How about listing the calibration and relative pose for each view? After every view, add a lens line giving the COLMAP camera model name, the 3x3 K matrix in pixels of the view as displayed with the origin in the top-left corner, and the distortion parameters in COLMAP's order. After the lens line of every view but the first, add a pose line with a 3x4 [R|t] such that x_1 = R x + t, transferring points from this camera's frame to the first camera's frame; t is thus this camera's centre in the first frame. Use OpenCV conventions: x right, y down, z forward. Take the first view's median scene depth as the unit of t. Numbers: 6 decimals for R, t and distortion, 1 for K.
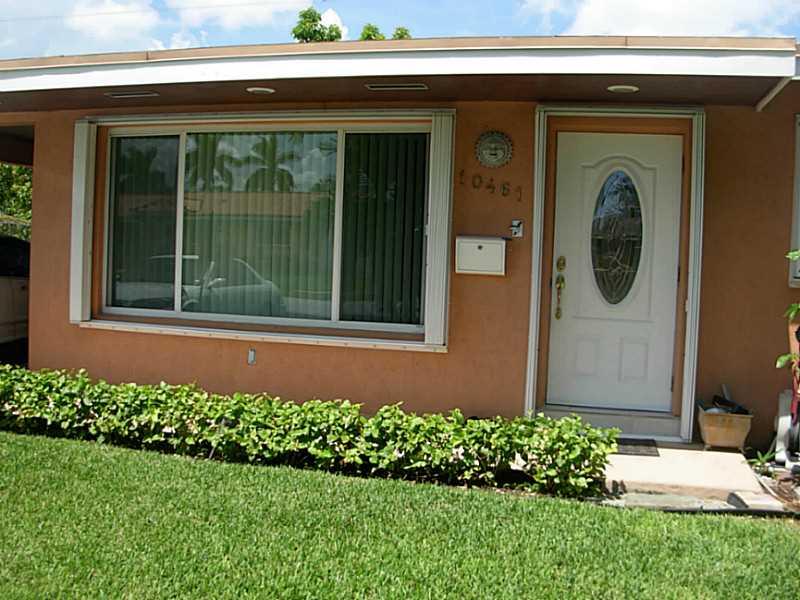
lens RADIAL K [[891.7, 0, 400.0], [0, 891.7, 300.0], [0, 0, 1]] dist [-0.282093, 0.269073]
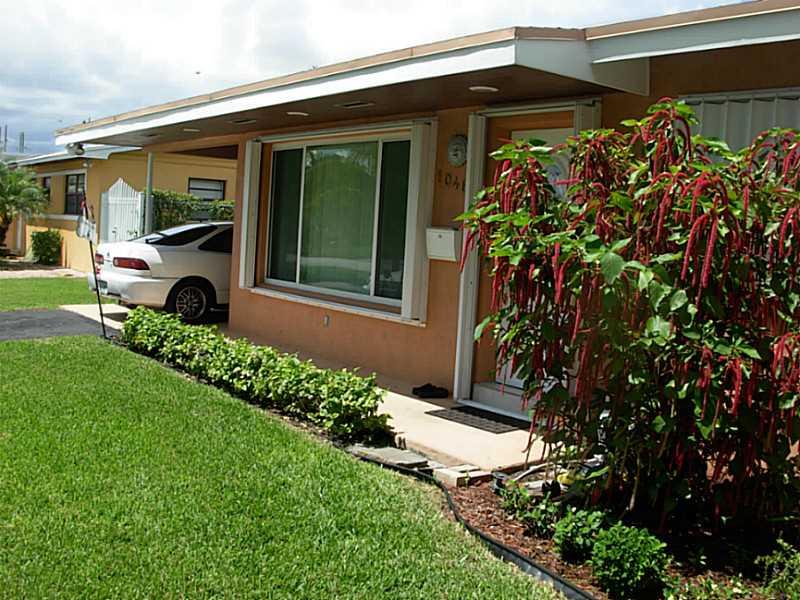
lens RADIAL K [[891.7, 0, 400.0], [0, 891.7, 300.0], [0, 0, 1]] dist [-0.282093, 0.269073]
pose [[0.780198, 0.059366, -0.622709, 0.762758], [-0.064836, 0.997799, 0.013892, 0.010484], [0.622163, 0.029535, 0.782330, 0.067069]]
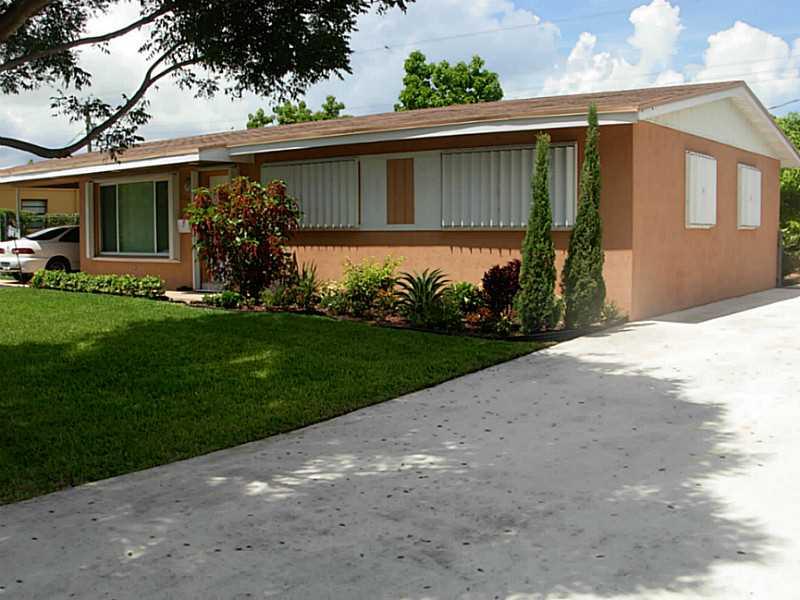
lens RADIAL K [[891.7, 0, 400.0], [0, 891.7, 300.0], [0, 0, 1]] dist [-0.282093, 0.269073]
pose [[0.909561, -0.006261, -0.415522, 1.756280], [0.013930, 0.999784, 0.015427, 0.140757], [0.415336, -0.019820, 0.909452, -1.118007]]
